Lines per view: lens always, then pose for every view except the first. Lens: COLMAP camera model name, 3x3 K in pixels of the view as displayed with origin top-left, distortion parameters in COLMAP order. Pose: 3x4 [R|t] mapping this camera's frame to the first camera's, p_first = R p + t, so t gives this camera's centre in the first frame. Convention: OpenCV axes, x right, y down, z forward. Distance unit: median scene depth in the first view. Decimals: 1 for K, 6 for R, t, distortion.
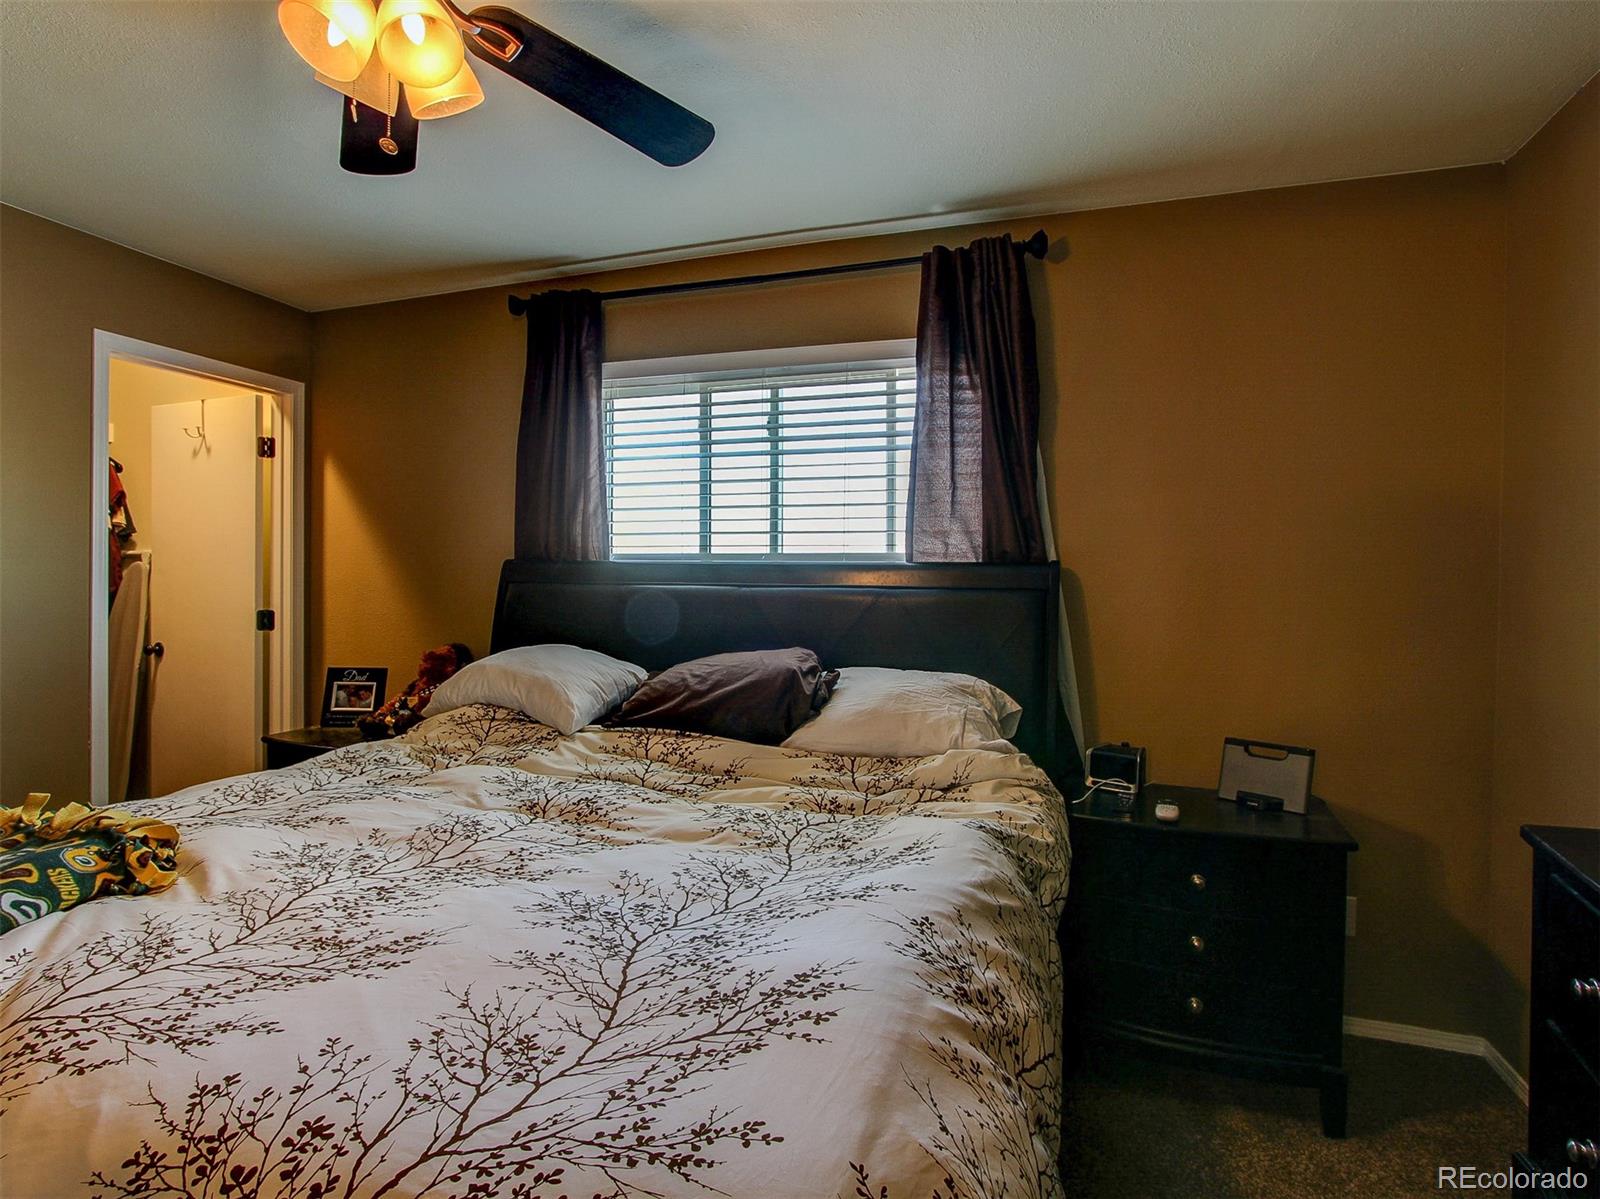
lens RADIAL K [[848.5, 0, 796.2], [0, 848.5, 584.1], [0, 0, 1]] dist [-0.023636, 0.004352]
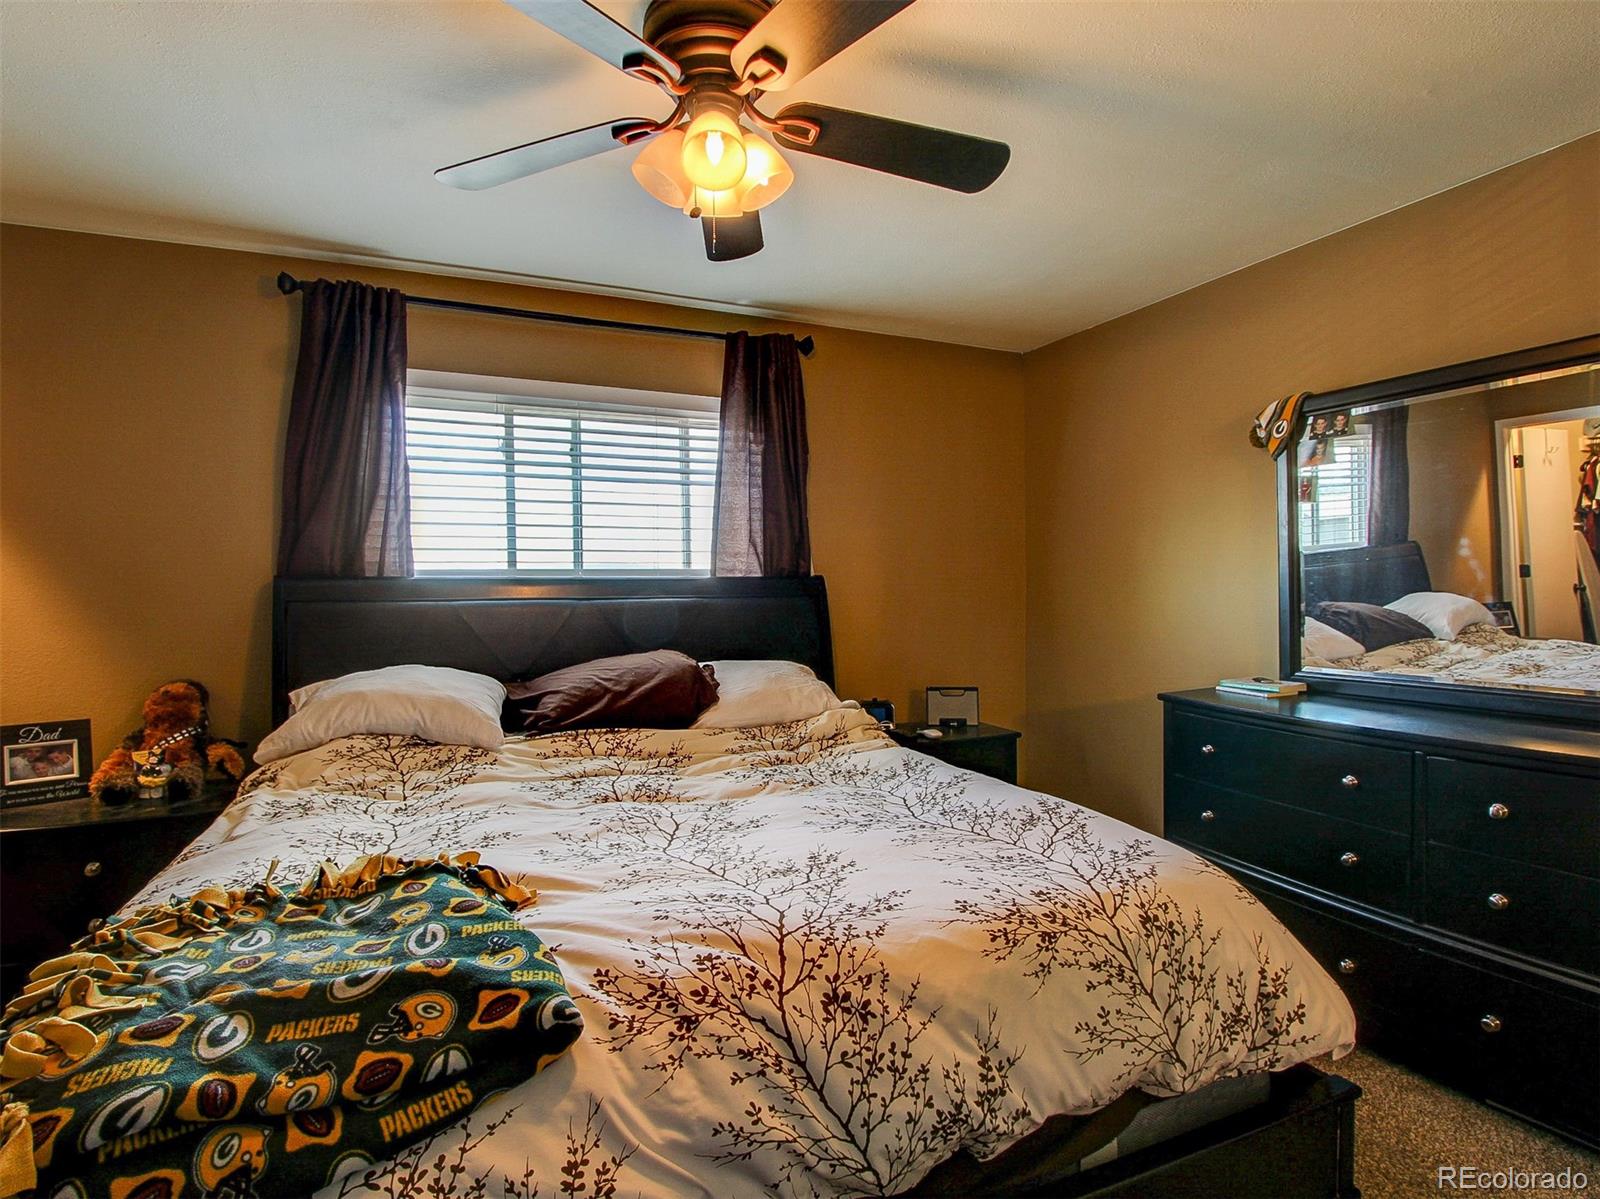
lens RADIAL K [[848.5, 0, 808.5], [0, 848.5, 596.6], [0, 0, 1]] dist [-0.023636, 0.004352]
pose [[0.720823, -0.021824, 0.692776, -0.667137], [0.019198, 0.999749, 0.011519, -0.009423], [-0.692853, 0.004997, 0.721061, 0.003301]]
